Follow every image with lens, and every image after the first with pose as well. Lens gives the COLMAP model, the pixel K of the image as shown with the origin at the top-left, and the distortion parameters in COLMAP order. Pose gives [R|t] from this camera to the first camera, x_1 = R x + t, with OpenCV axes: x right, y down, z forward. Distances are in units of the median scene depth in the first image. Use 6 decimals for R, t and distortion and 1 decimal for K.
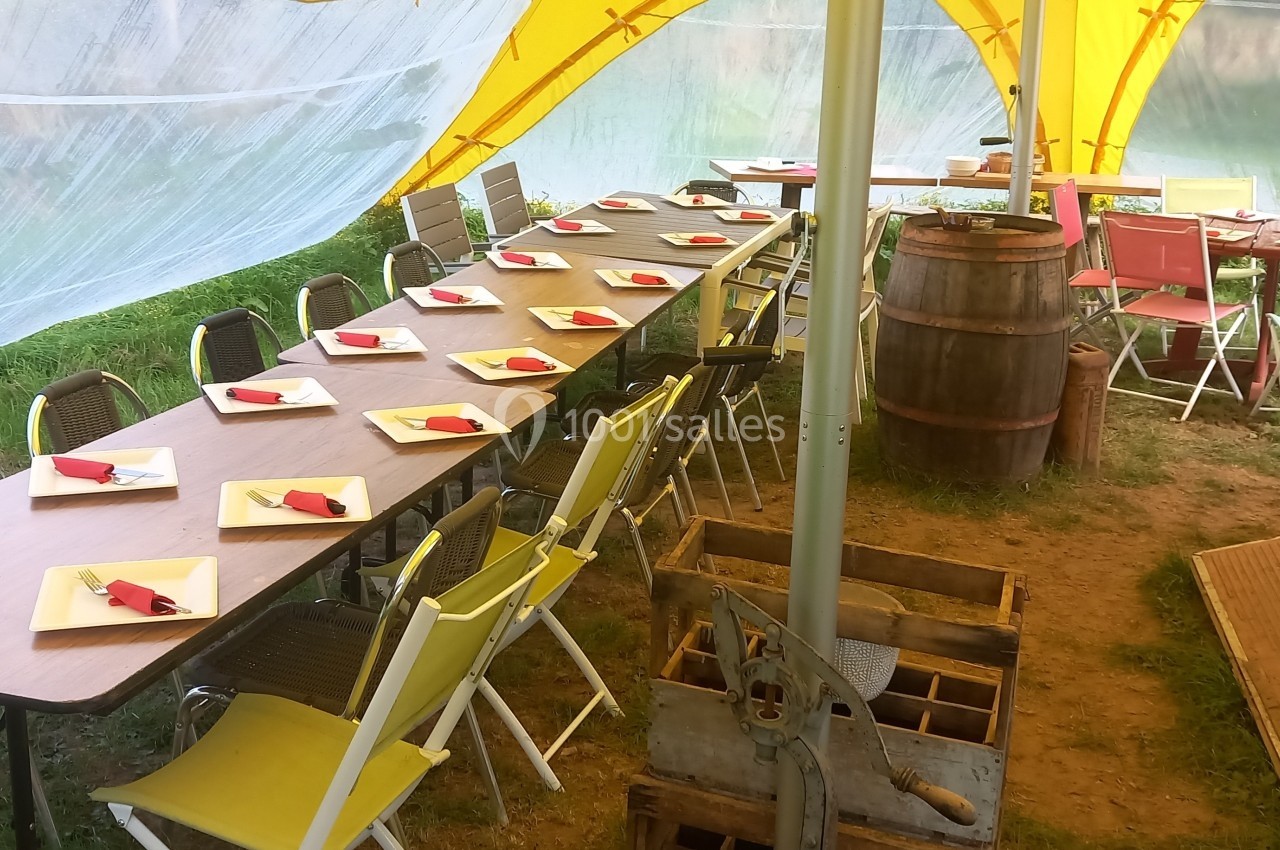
lens RADIAL K [[1565.9, 0, 613.9], [0, 1565.9, 426.4], [0, 0, 1]] dist [0.370274, -1.350599]
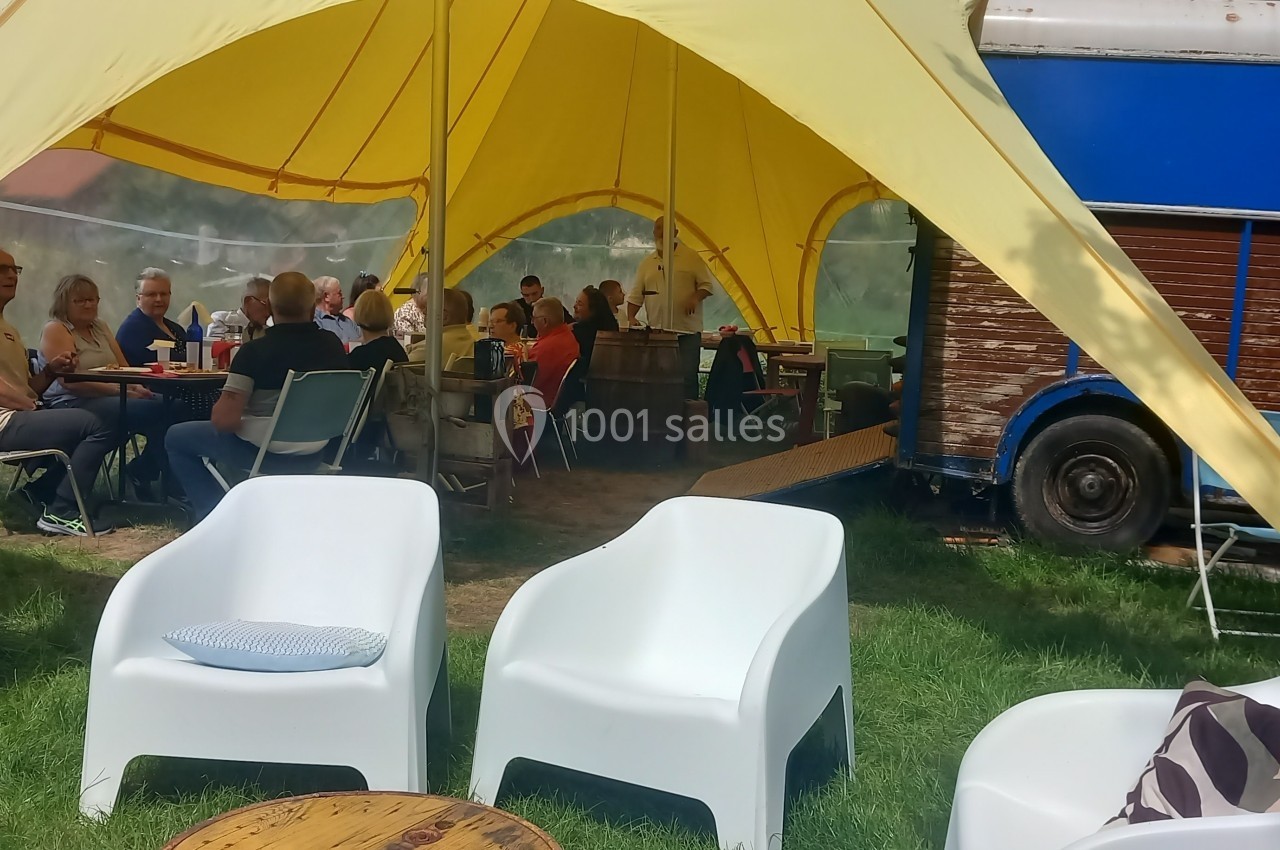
lens RADIAL K [[1565.9, 0, 613.9], [0, 1565.9, 426.4], [0, 0, 1]] dist [0.370274, -1.350599]
pose [[0.999925, 0.012205, 0.000467, 0.212390], [-0.011943, 0.985061, -0.171794, 0.324353], [-0.002556, 0.171775, 0.985133, -0.880337]]
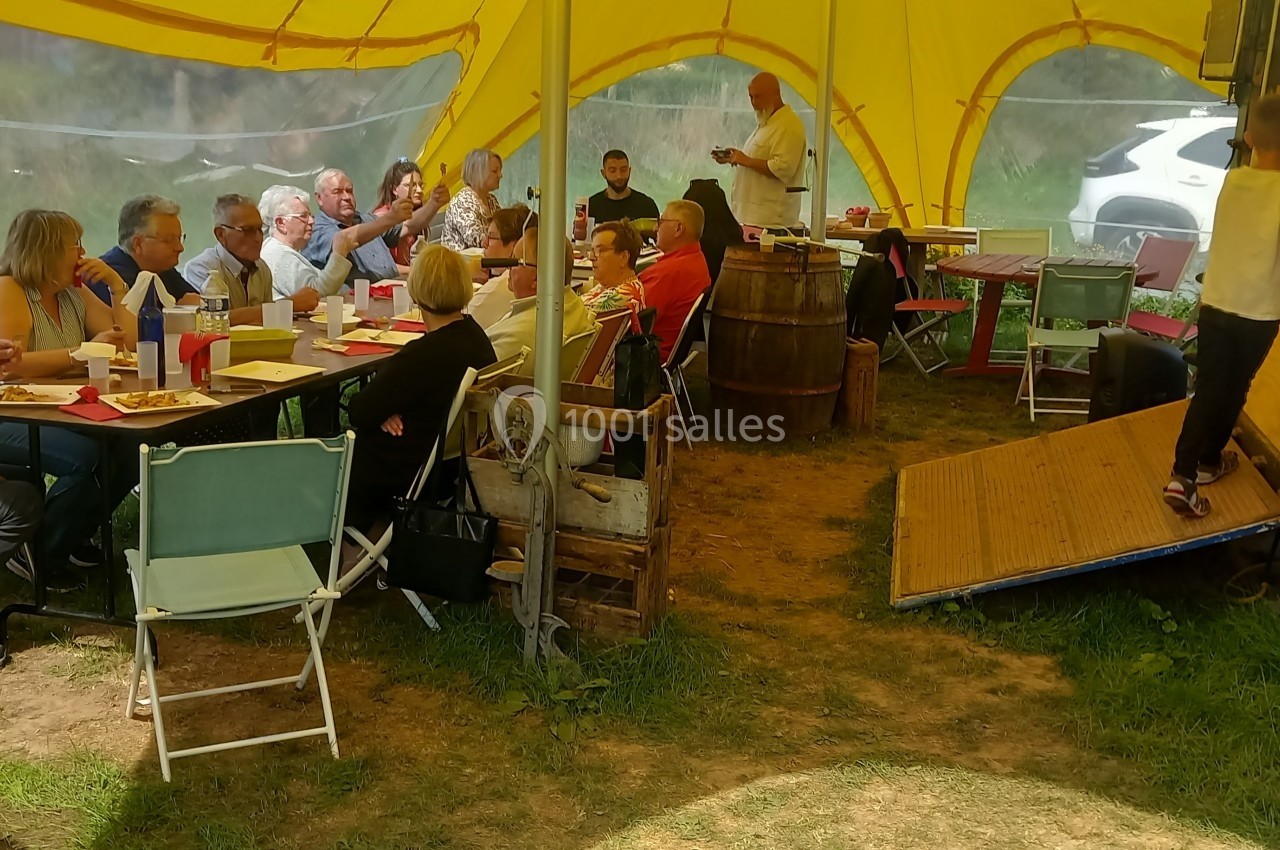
lens RADIAL K [[1565.9, 0, 613.9], [0, 1565.9, 426.4], [0, 0, 1]] dist [0.370274, -1.350599]
pose [[0.999980, 0.006291, -0.000267, 0.091332], [-0.006296, 0.998369, -0.056748, 0.108367], [-0.000090, 0.056748, 0.998389, -0.359512]]
